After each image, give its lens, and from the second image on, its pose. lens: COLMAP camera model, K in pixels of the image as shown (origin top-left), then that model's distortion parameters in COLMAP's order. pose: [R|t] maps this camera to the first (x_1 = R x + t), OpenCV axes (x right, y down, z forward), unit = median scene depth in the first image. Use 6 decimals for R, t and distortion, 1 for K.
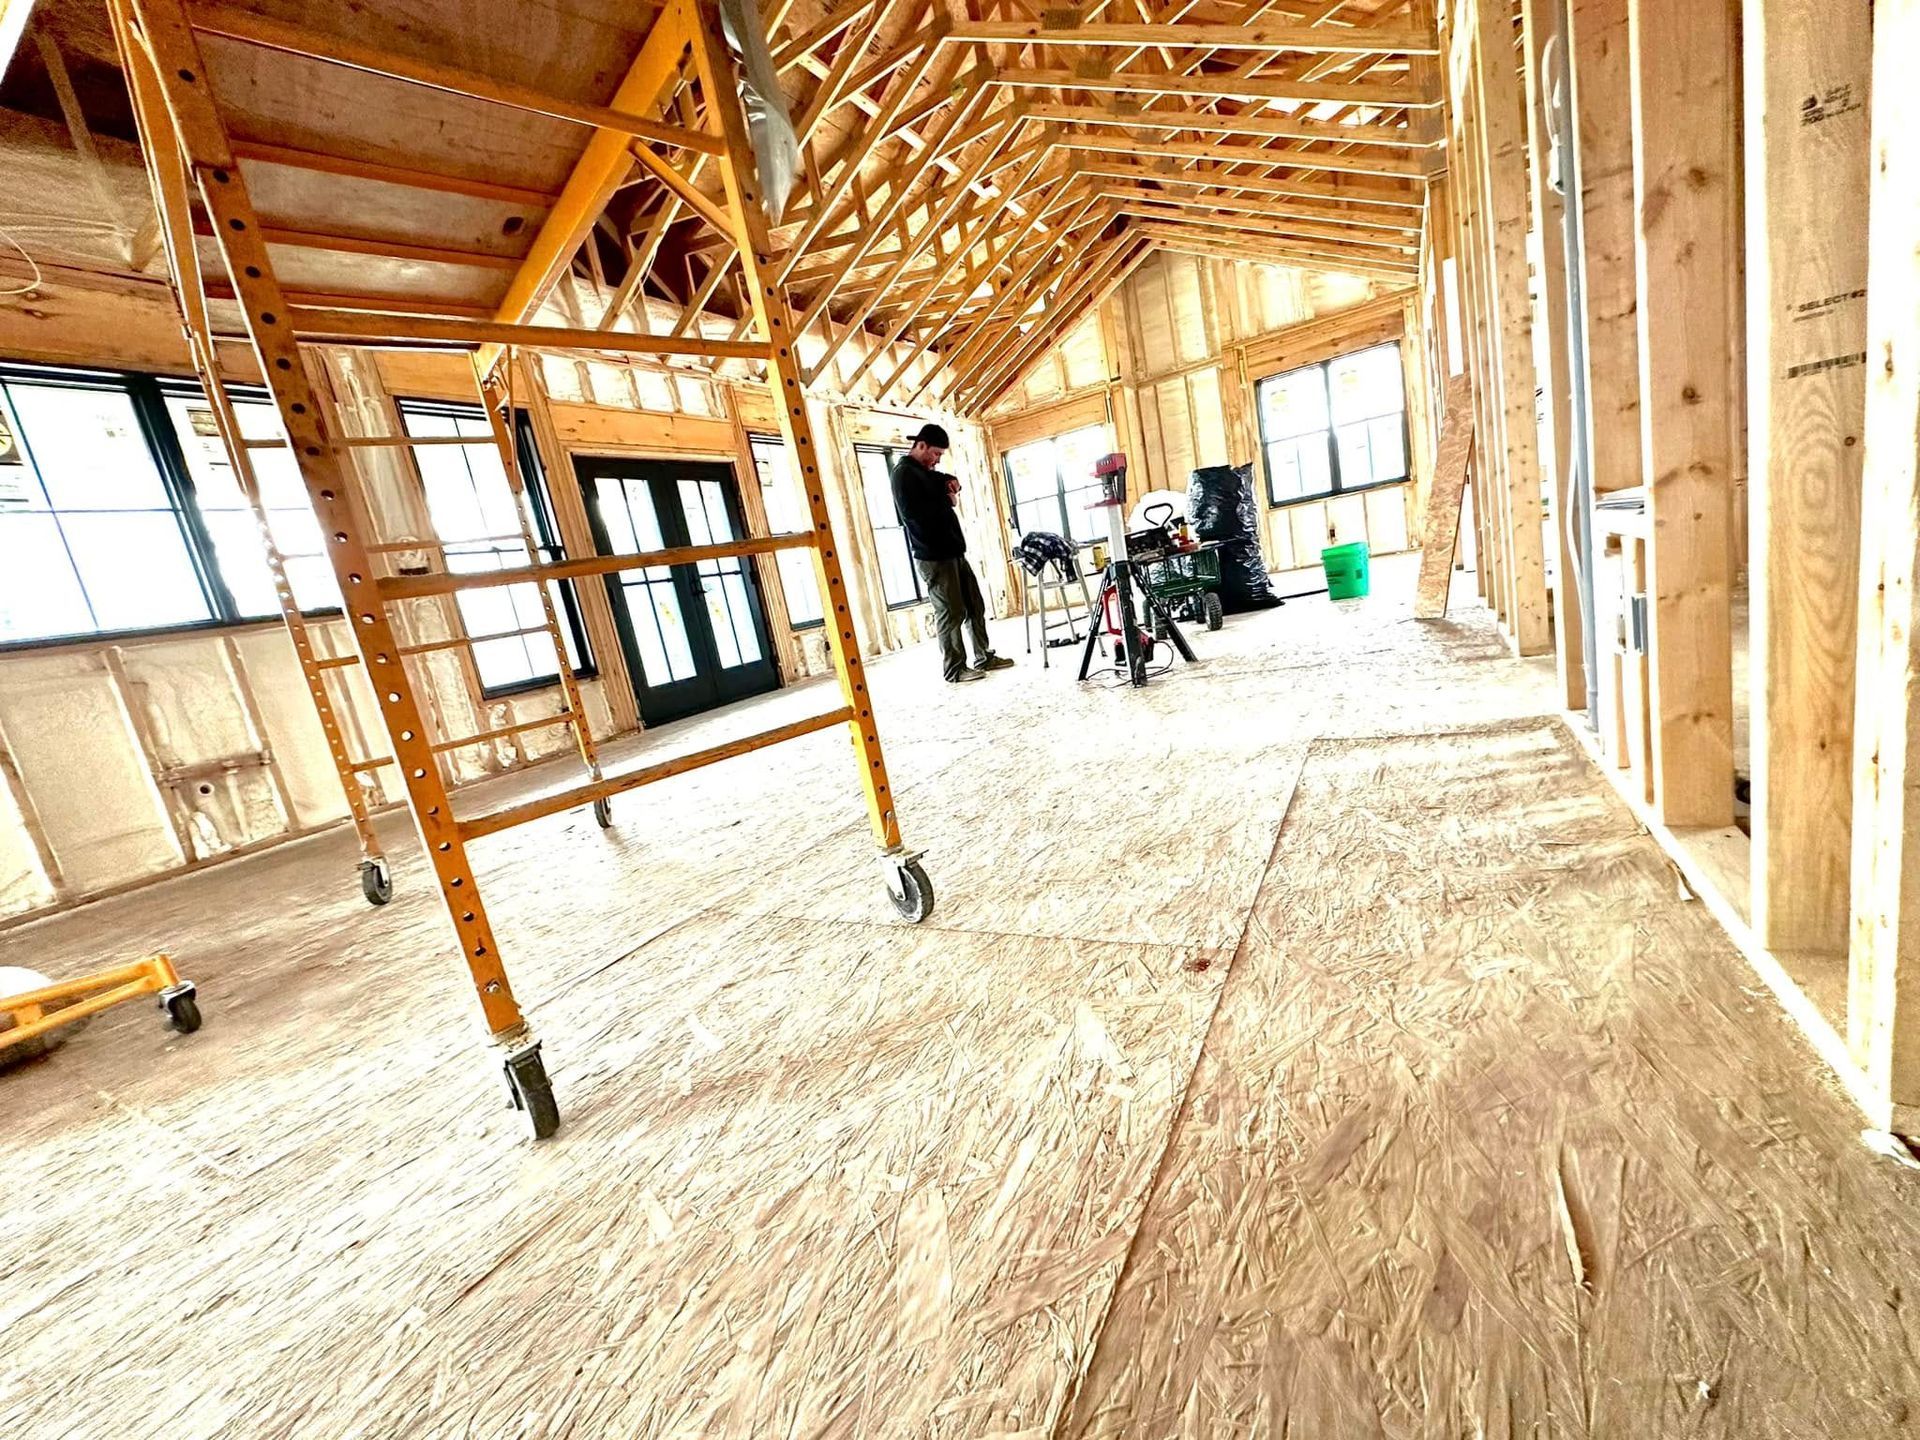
lens RADIAL K [[756.7, 0, 960.0], [0, 756.7, 720.0], [0, 0, 1]] dist [0.000383, 0.000017]
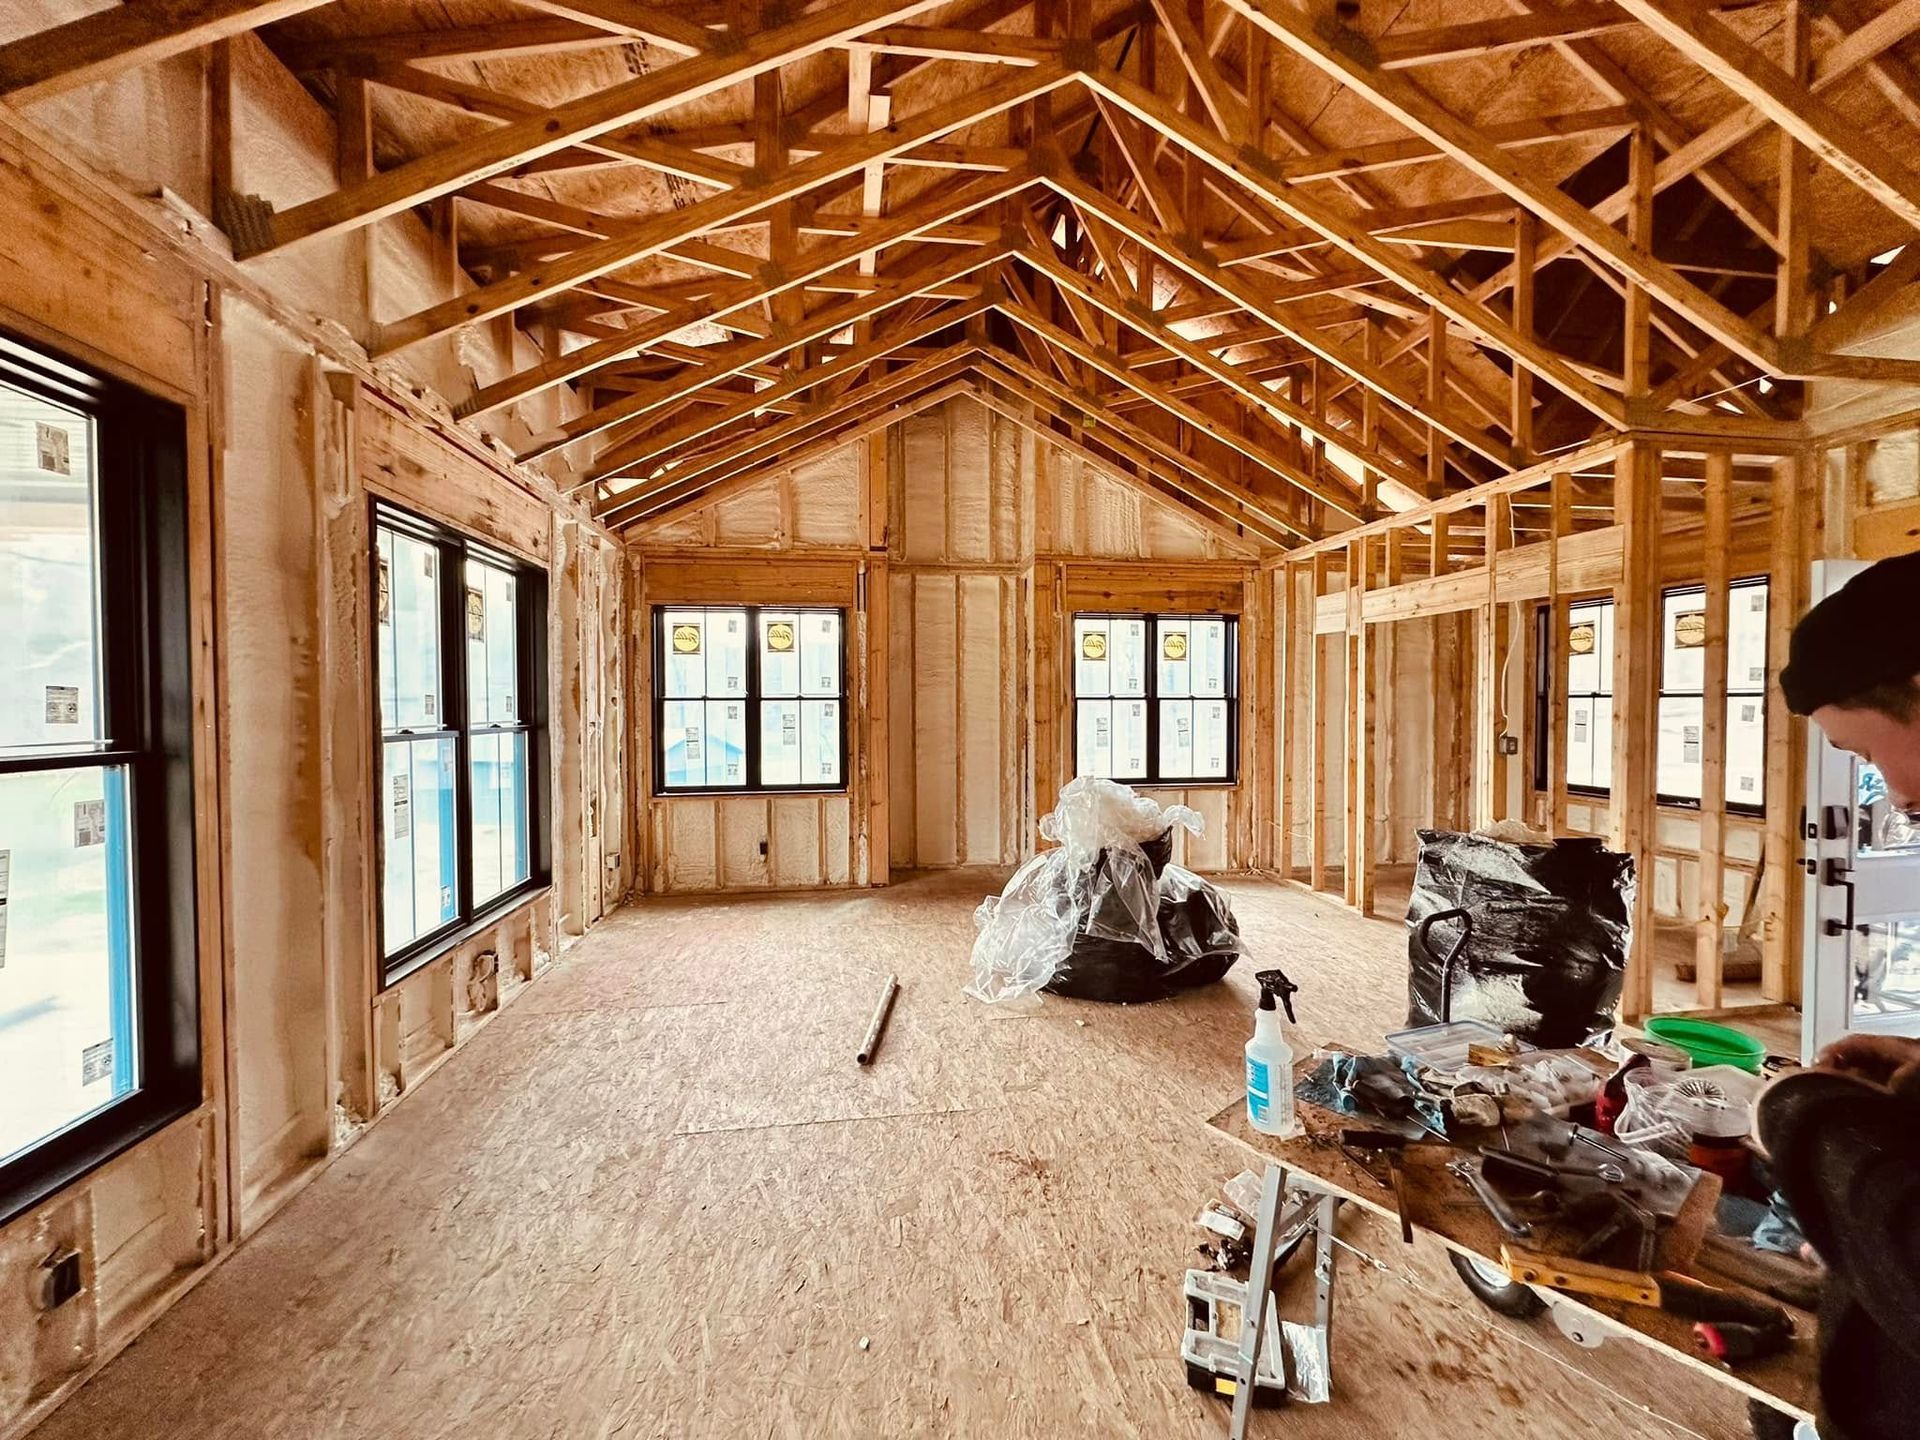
lens RADIAL K [[756.7, 0, 960.0], [0, 756.7, 720.0], [0, 0, 1]] dist [0.000383, 0.000017]
pose [[0.780014, 0.173666, 0.601181, -0.111343], [-0.035581, 0.971472, -0.234469, -0.180655], [-0.624750, 0.161498, 0.763941, 0.546505]]
